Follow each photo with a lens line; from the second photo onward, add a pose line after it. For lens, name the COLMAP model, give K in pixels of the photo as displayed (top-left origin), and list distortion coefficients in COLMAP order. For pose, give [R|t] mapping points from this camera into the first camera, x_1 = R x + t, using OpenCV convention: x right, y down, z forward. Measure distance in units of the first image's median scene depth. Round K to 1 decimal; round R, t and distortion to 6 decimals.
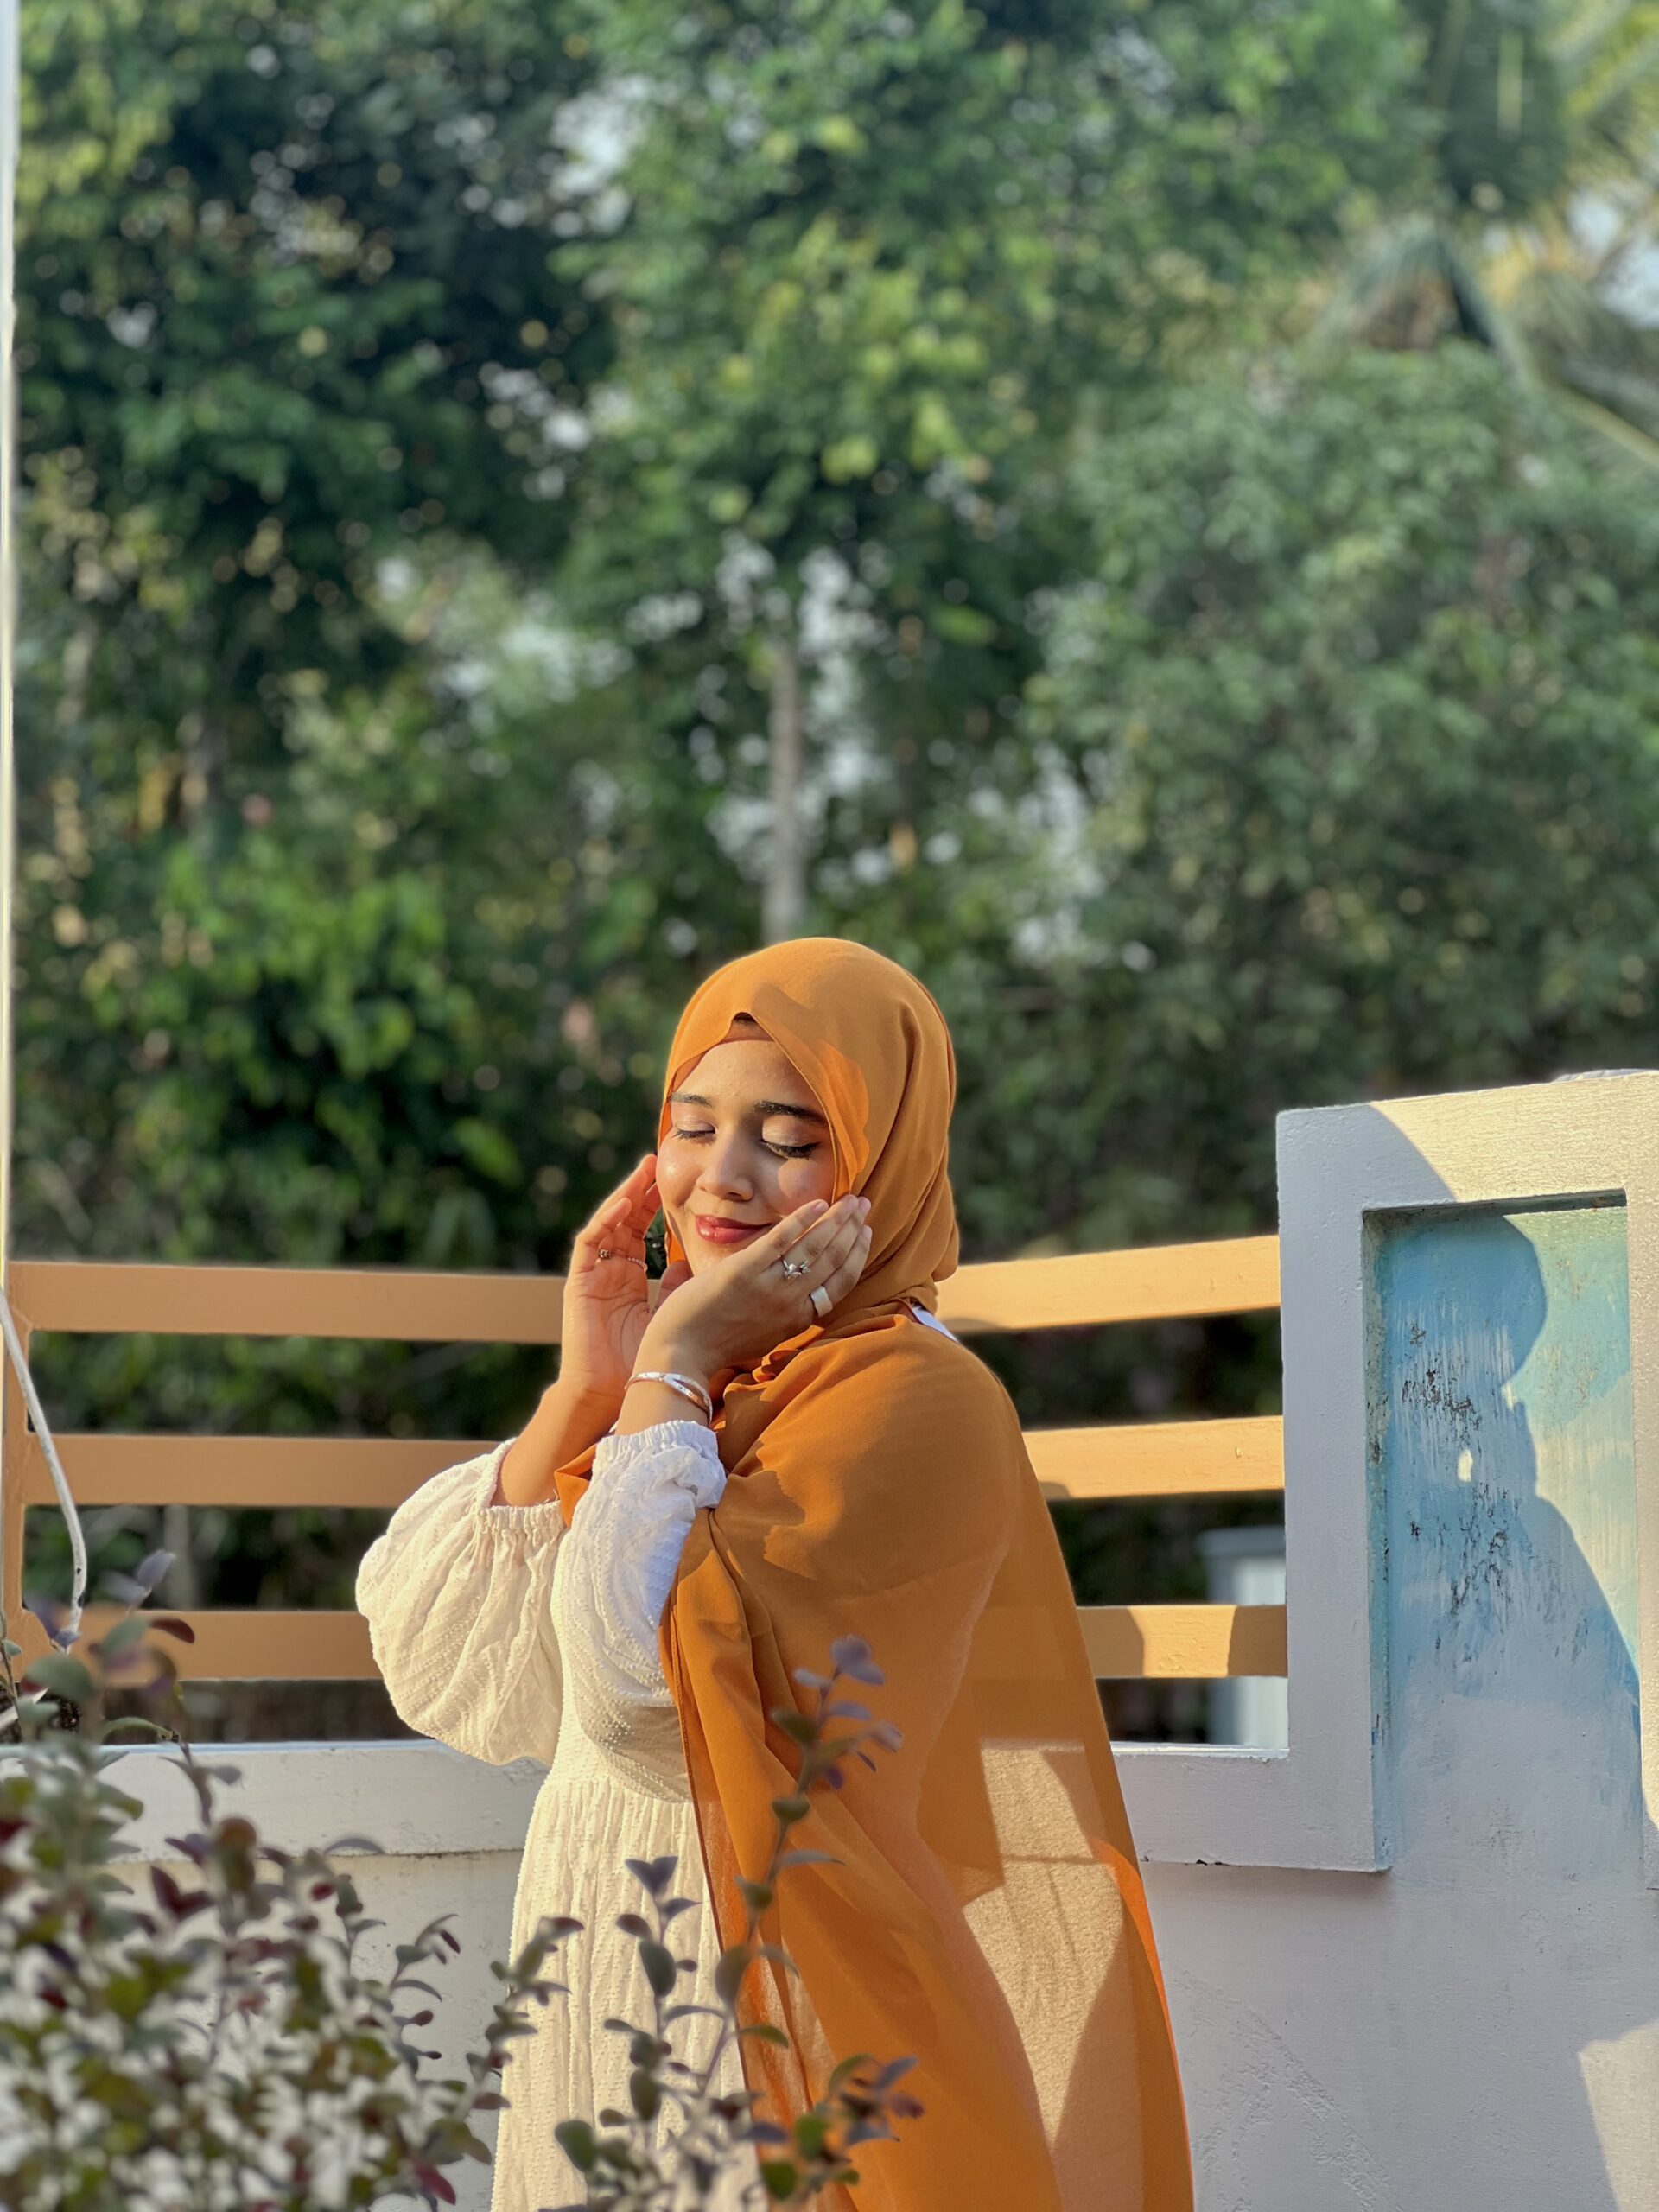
lens RADIAL K [[5239.7, 0, 836.4], [0, 5239.7, 1072.3], [0, 0, 1]] dist [0.242987, 0.000000]
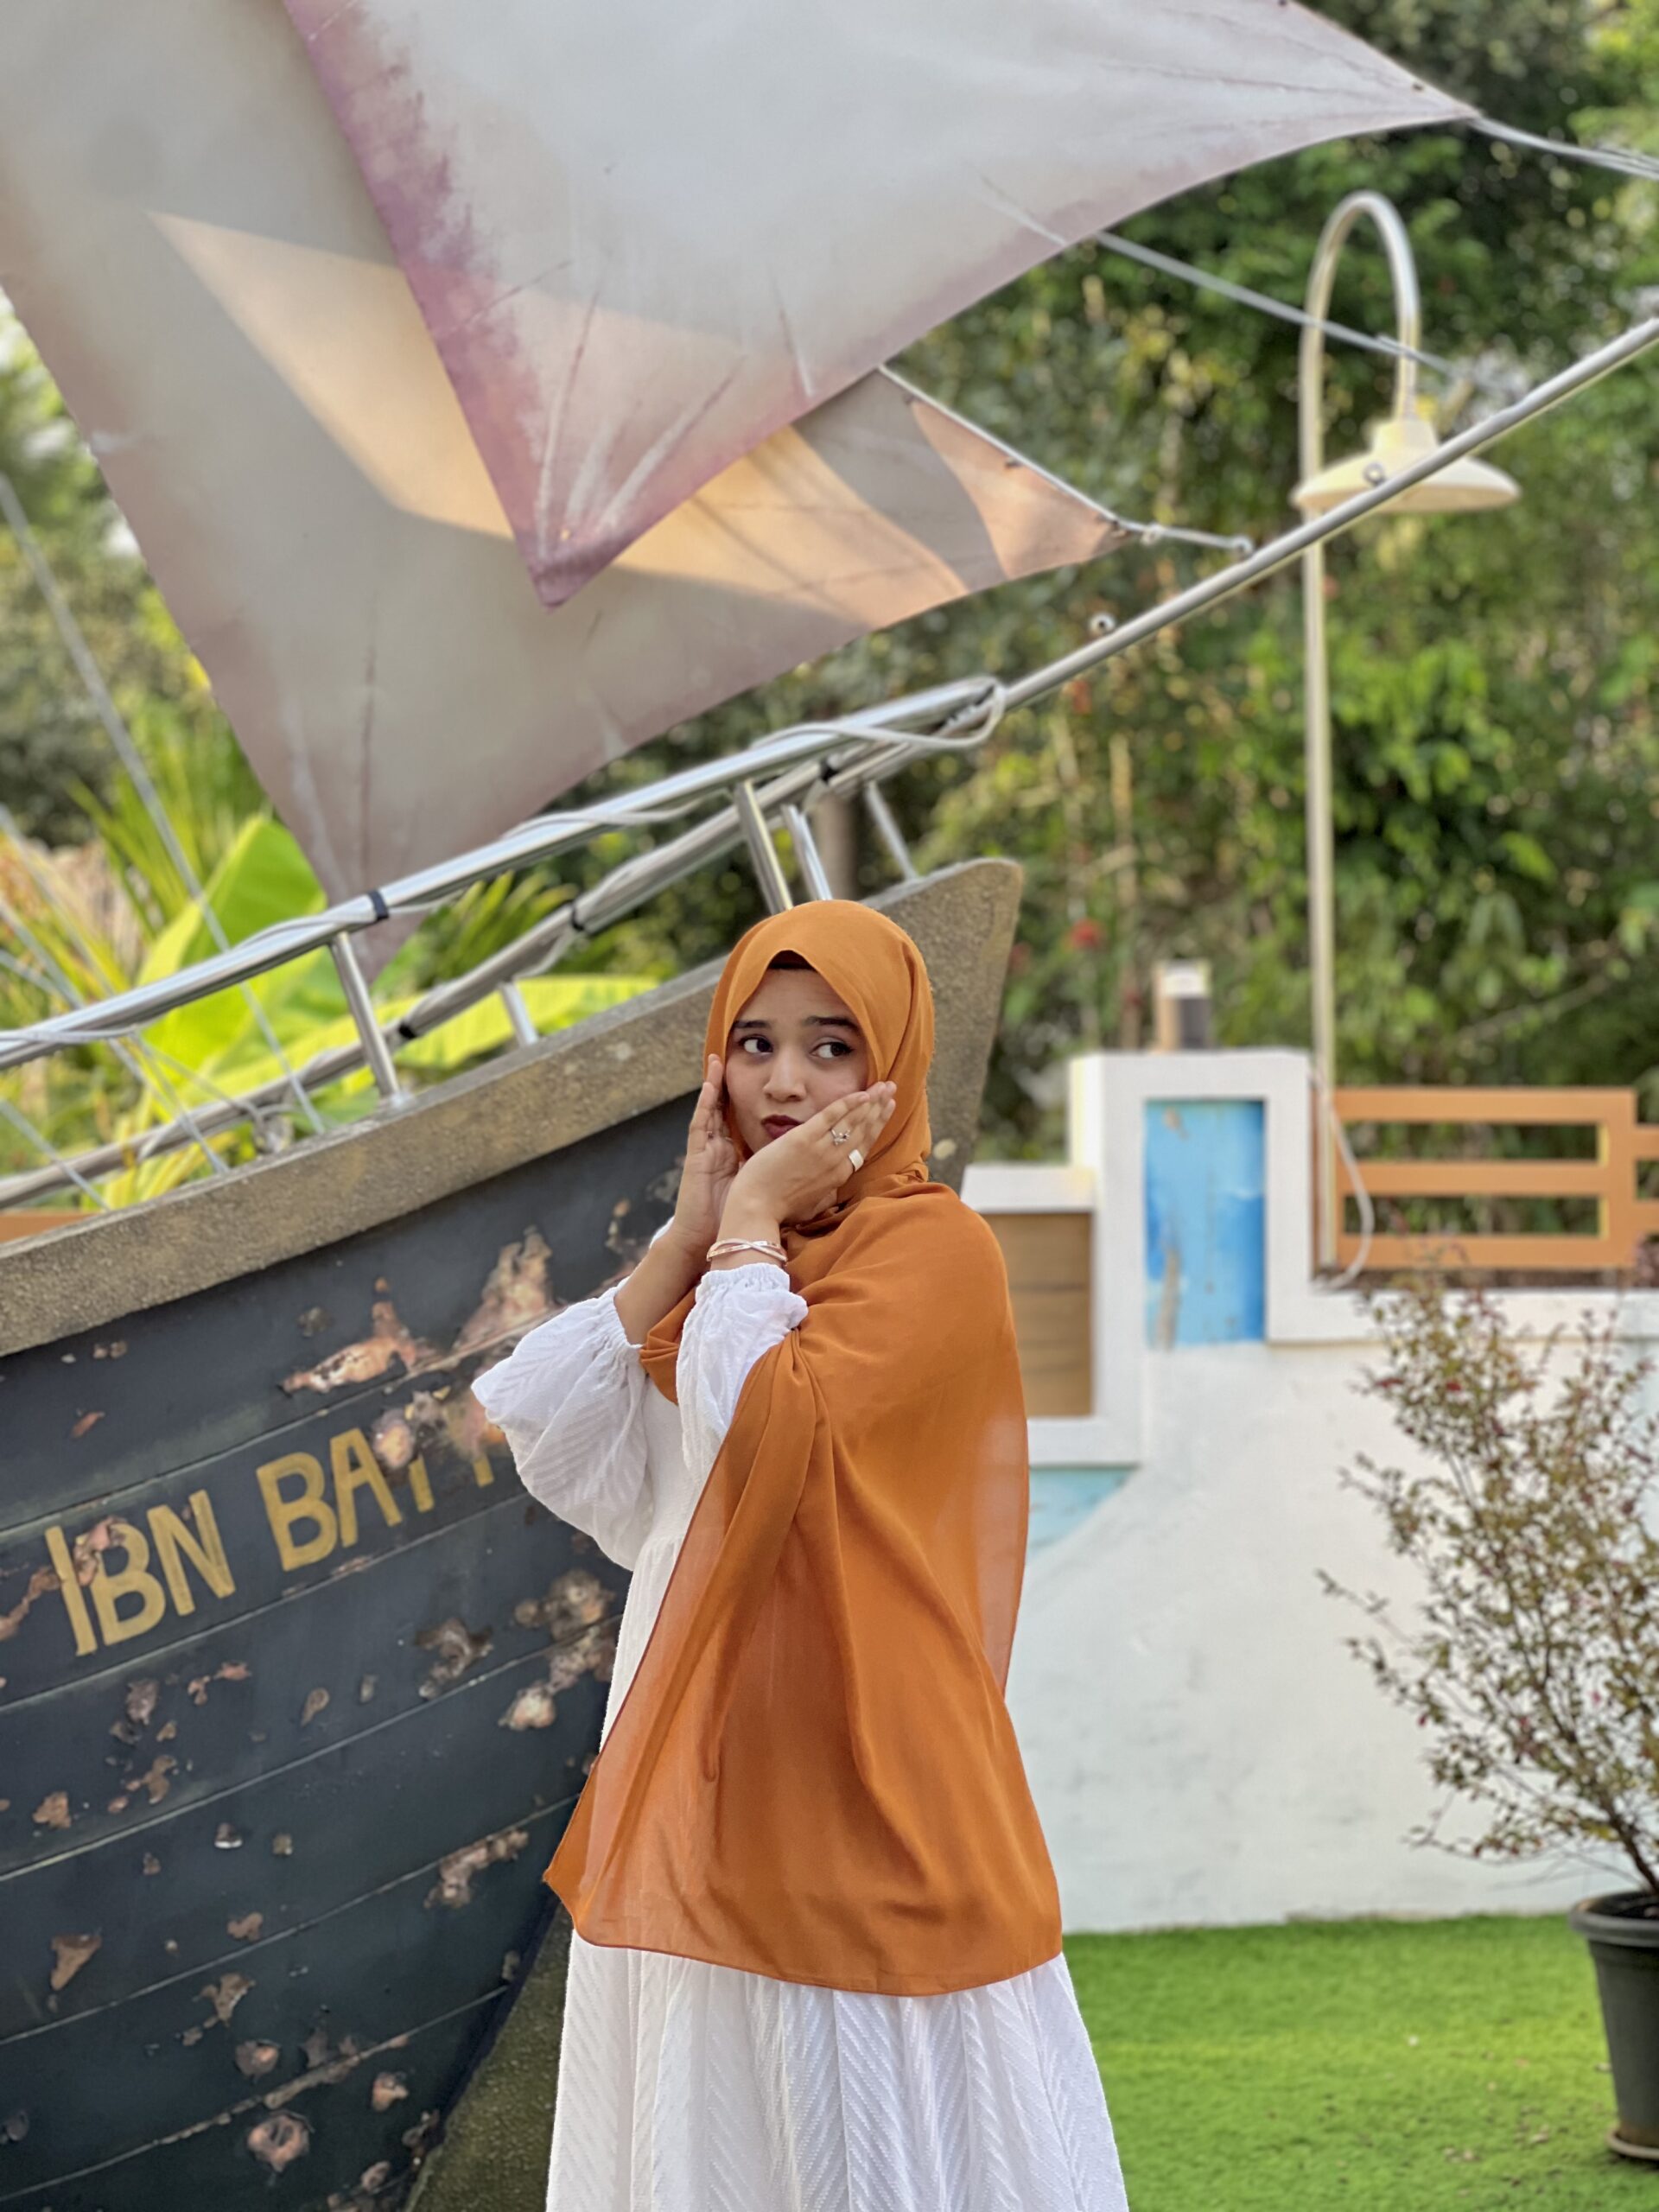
lens RADIAL K [[5239.7, 0, 828.9], [0, 5239.7, 1112.1], [0, 0, 1]] dist [0.242987, 0.000000]
pose [[0.980374, -0.012924, -0.196721, 0.017766], [0.028569, 0.996629, 0.076901, -0.029317], [0.195064, -0.081012, 0.977439, -0.277762]]
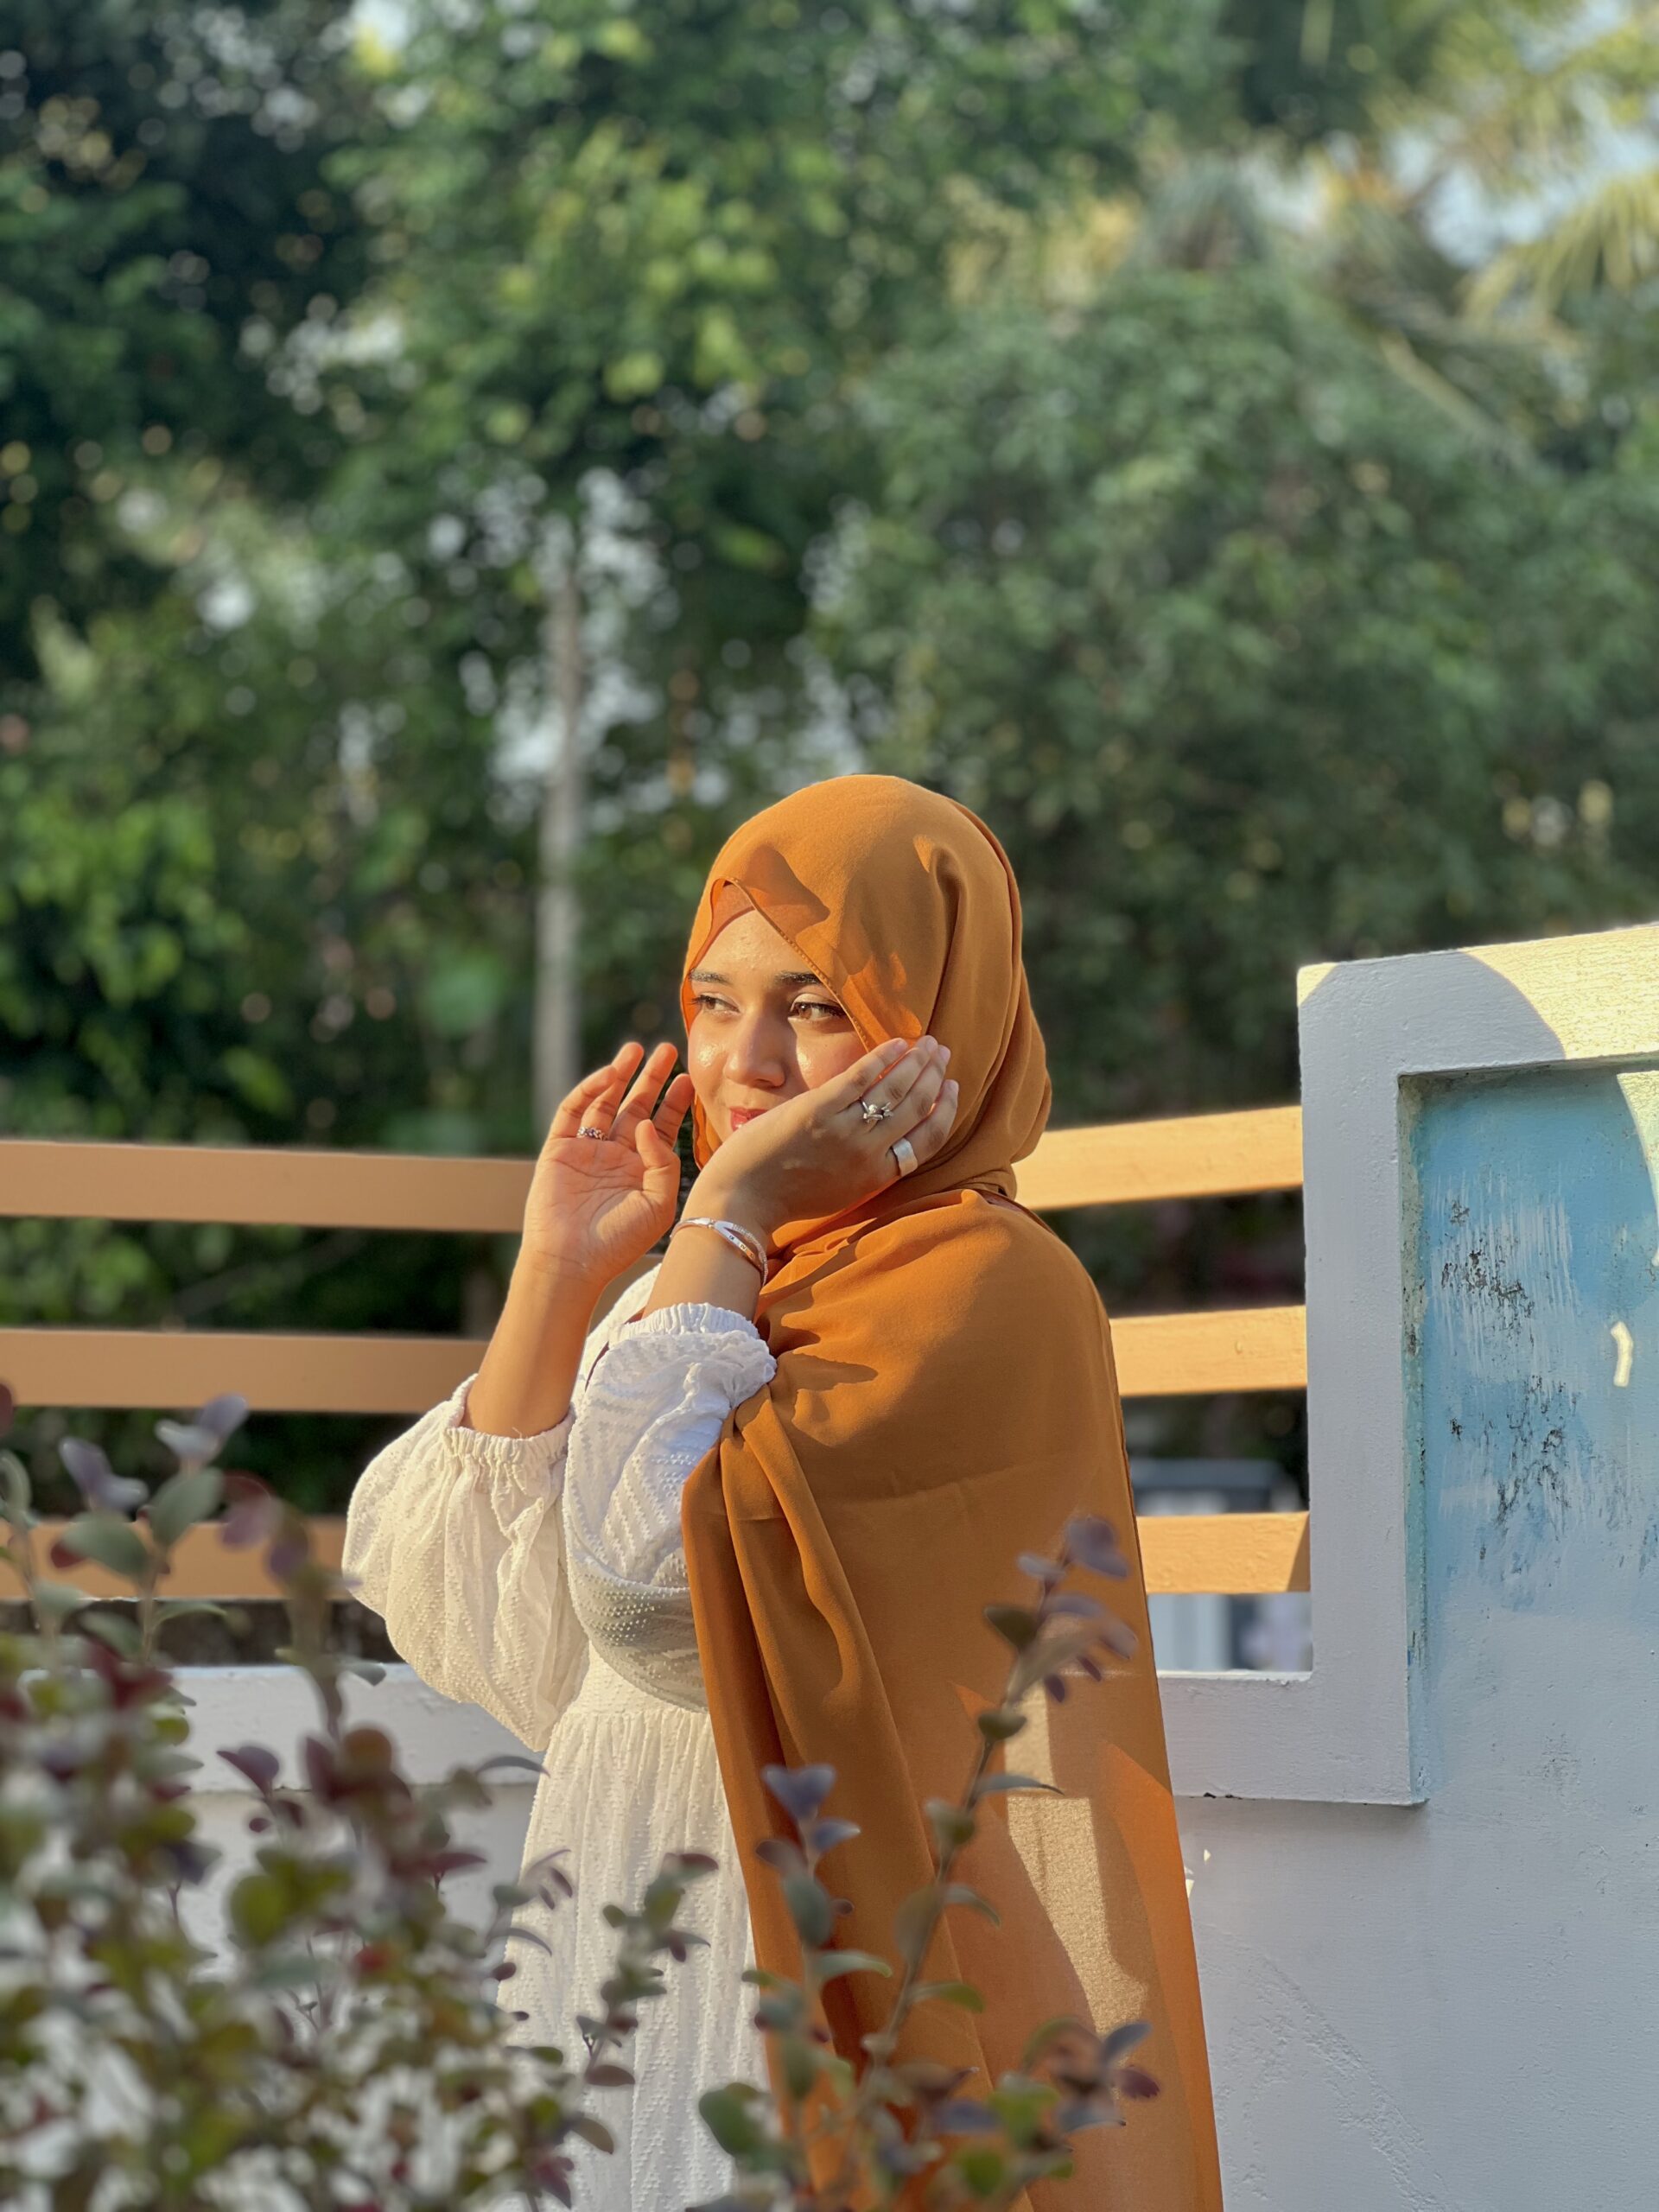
lens RADIAL K [[5239.7, 0, 839.4], [0, 5239.7, 1088.0], [0, 0, 1]] dist [0.242987, 0.000000]
pose [[0.998763, 0.004444, 0.049534, -0.007474], [-0.005101, 0.999901, 0.013141, 0.003109], [-0.049471, -0.013378, 0.998686, 0.018641]]
